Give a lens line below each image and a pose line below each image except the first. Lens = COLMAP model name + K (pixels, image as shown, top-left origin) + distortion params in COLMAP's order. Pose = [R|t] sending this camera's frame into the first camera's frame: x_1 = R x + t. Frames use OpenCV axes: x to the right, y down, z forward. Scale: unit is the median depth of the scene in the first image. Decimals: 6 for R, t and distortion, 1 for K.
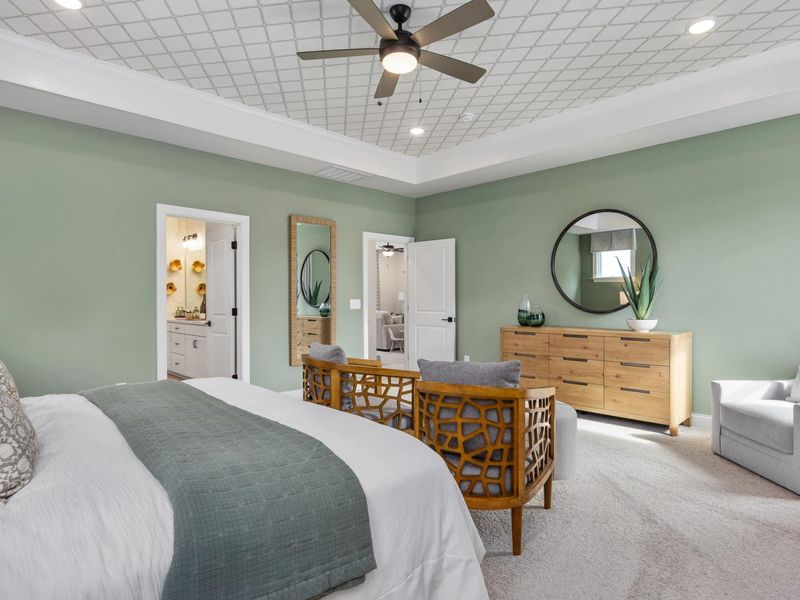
lens RADIAL K [[453.1, 0, 403.8], [0, 453.1, 303.1], [0, 0, 1]] dist [-0.000630, 0.000288]
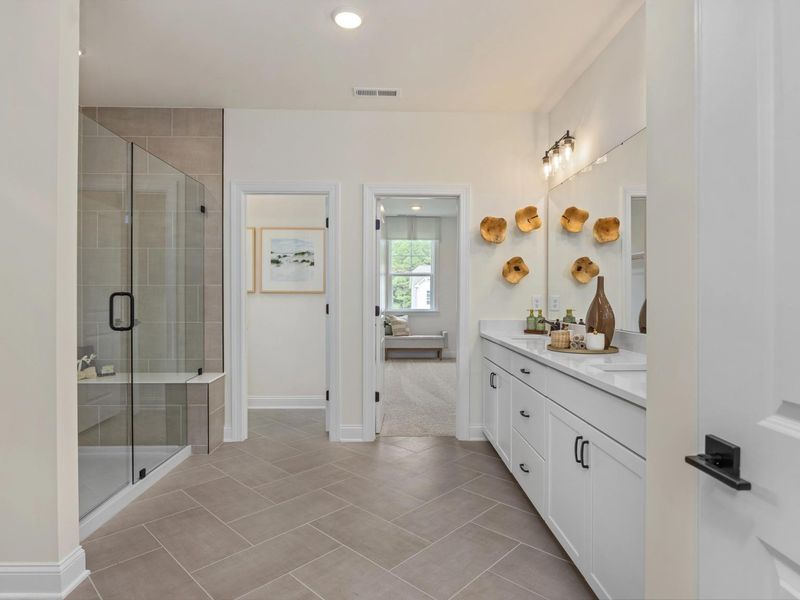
lens RADIAL K [[453.1, 0, 403.8], [0, 453.1, 303.1], [0, 0, 1]] dist [-0.000630, 0.000288]
pose [[0.733816, 0.013542, -0.679213, -0.281049], [-0.008781, 0.999907, 0.010448, -0.001920], [0.679291, -0.001703, 0.733867, 0.575425]]
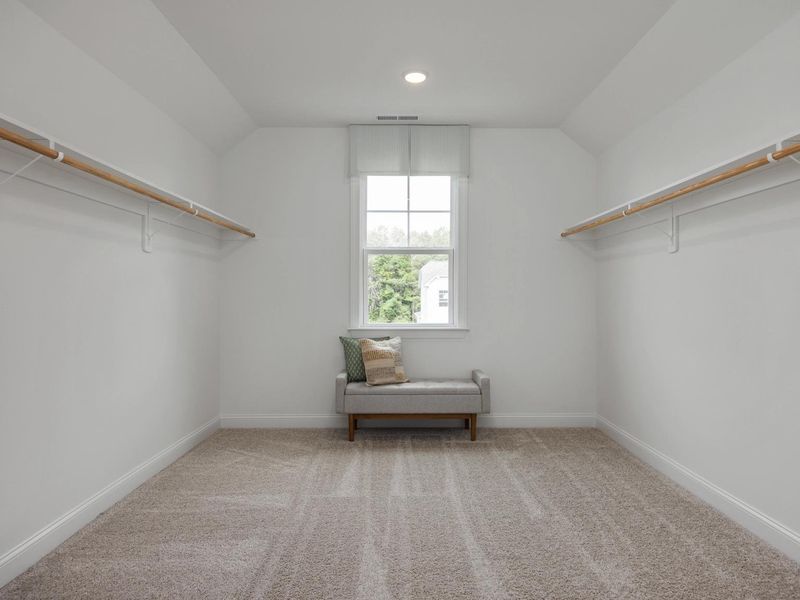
lens RADIAL K [[453.1, 0, 403.8], [0, 453.1, 303.1], [0, 0, 1]] dist [-0.000630, 0.000288]
pose [[0.716489, 0.010781, -0.697515, -0.657085], [-0.006645, 0.999941, 0.008629, -0.003801], [0.697566, -0.001548, 0.716519, 1.019761]]
